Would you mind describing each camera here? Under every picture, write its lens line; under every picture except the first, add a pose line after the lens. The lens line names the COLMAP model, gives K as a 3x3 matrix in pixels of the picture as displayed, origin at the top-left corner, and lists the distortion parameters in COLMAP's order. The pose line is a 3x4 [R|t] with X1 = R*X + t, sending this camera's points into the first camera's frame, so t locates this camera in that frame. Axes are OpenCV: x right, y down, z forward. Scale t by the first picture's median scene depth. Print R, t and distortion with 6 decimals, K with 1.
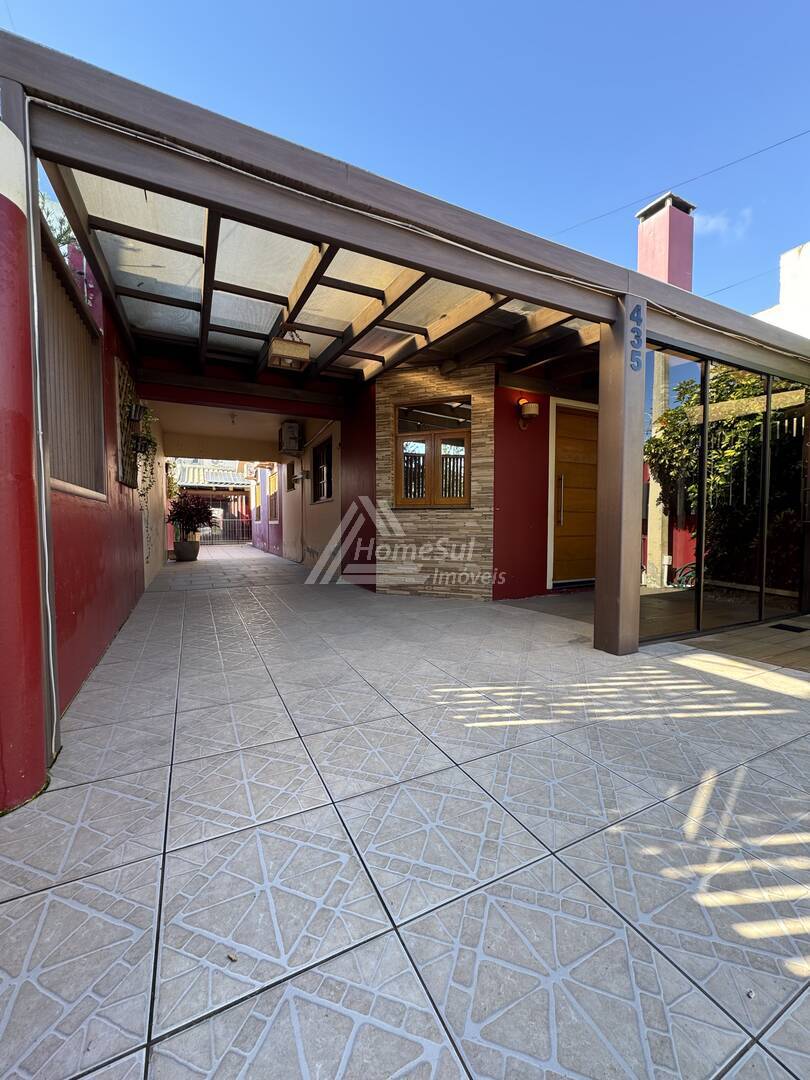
lens RADIAL K [[441.0, 0, 400.6], [0, 441.0, 539.8], [0, 0, 1]] dist [0.002361, 0.000040]
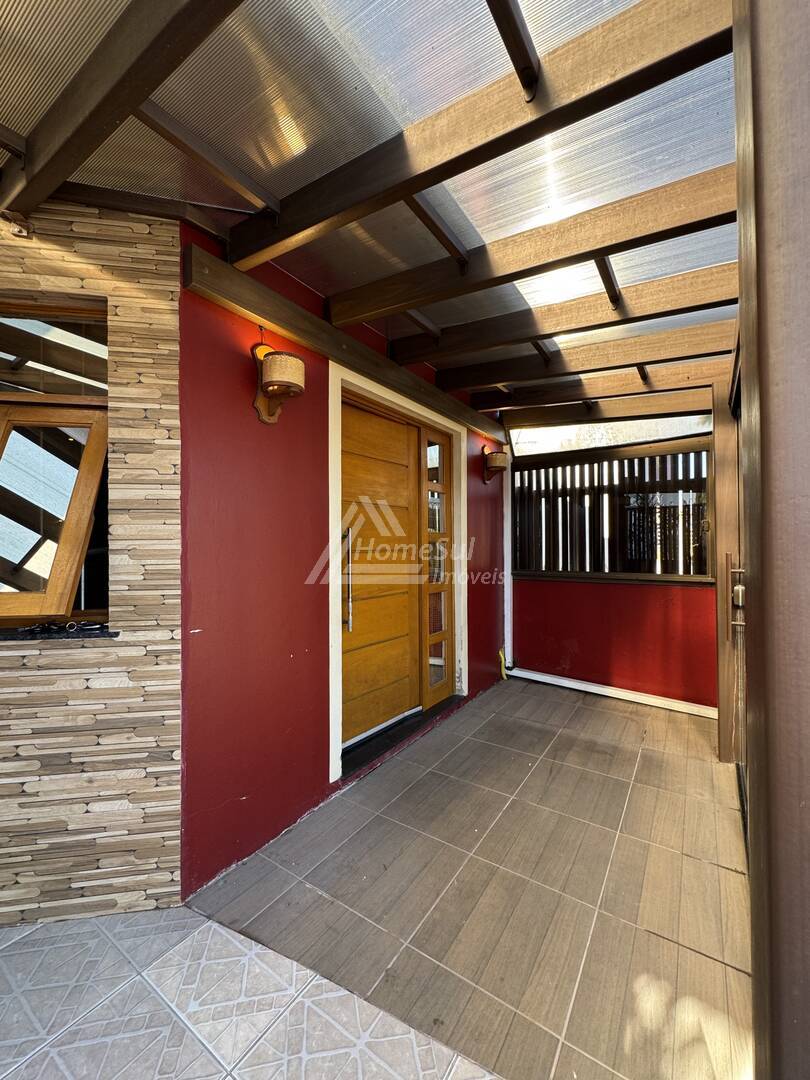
lens RADIAL K [[441.0, 0, 403.9], [0, 441.0, 543.1], [0, 0, 1]] dist [0.002361, 0.000040]
pose [[0.876467, -0.000794, 0.481461, 0.194324], [0.025513, 0.998670, -0.044798, -0.119460], [-0.480785, 0.051547, 0.875322, 0.599985]]
